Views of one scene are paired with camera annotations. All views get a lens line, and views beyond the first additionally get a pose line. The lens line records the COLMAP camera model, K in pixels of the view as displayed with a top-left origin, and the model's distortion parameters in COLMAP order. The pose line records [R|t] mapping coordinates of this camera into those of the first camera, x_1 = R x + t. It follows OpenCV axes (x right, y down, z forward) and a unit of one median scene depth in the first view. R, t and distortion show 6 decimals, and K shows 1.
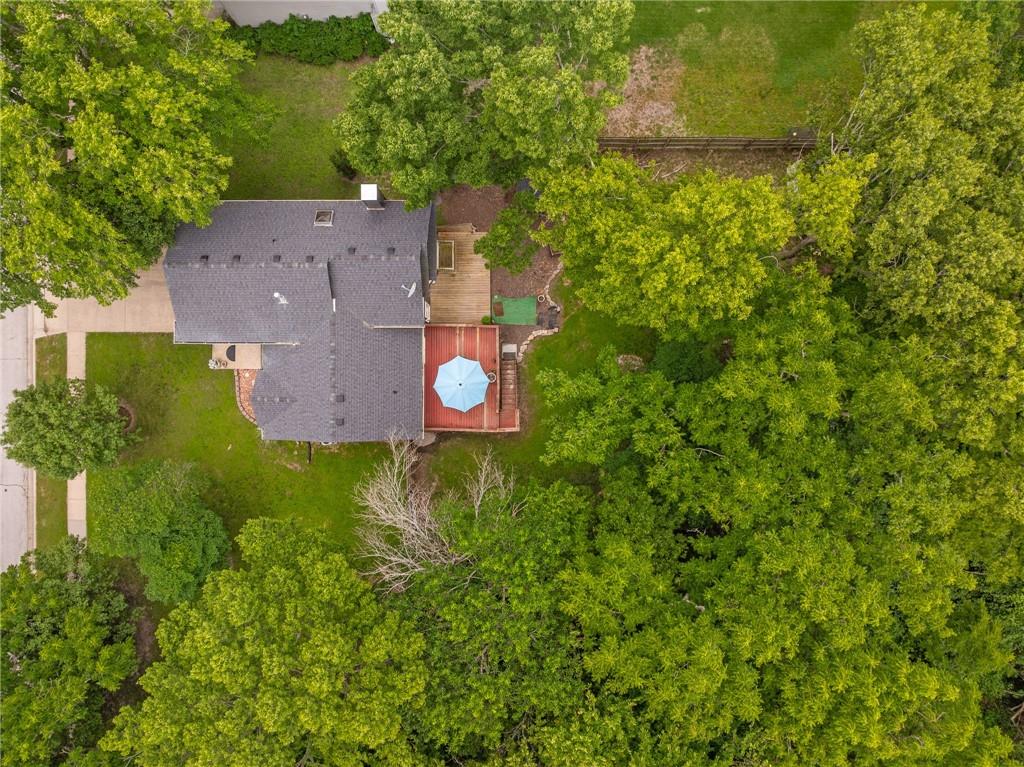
lens RADIAL K [[722.4, 0, 515.8], [0, 722.4, 383.0], [0, 0, 1]] dist [-0.037860, 0.004284]
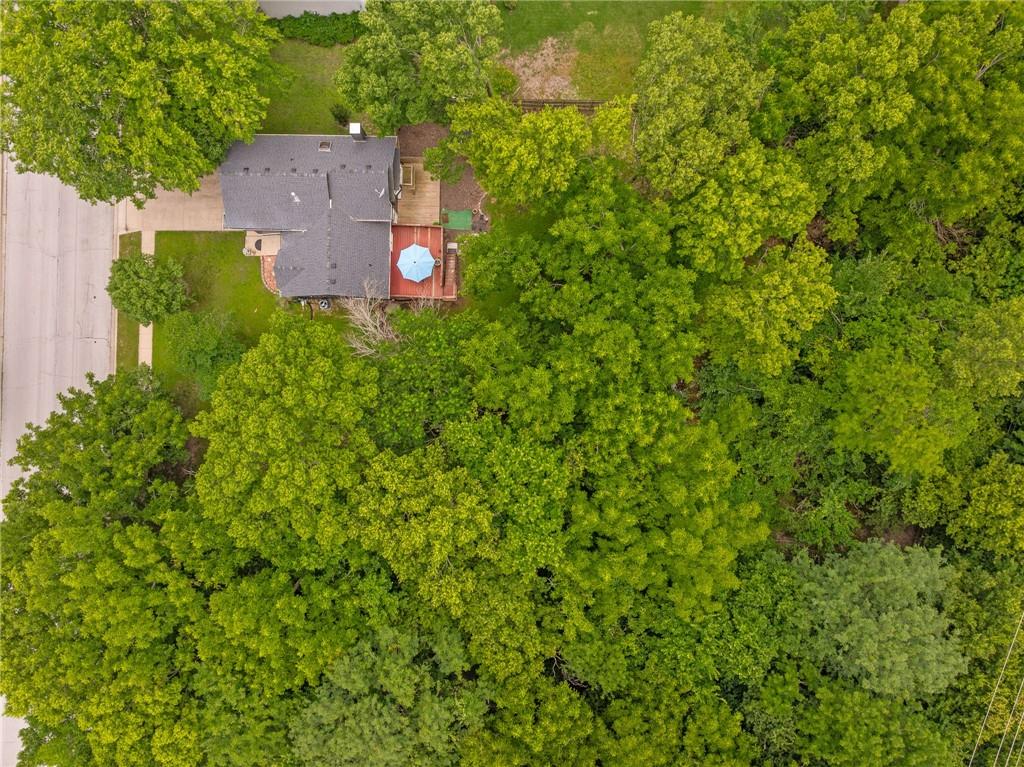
lens RADIAL K [[722.4, 0, 515.8], [0, 722.4, 383.0], [0, 0, 1]] dist [-0.037860, 0.004284]
pose [[0.999816, 0.018364, 0.005551, 0.166683], [-0.018372, 0.999830, 0.001384, 0.321106], [-0.005524, -0.001486, 0.999984, -0.633356]]
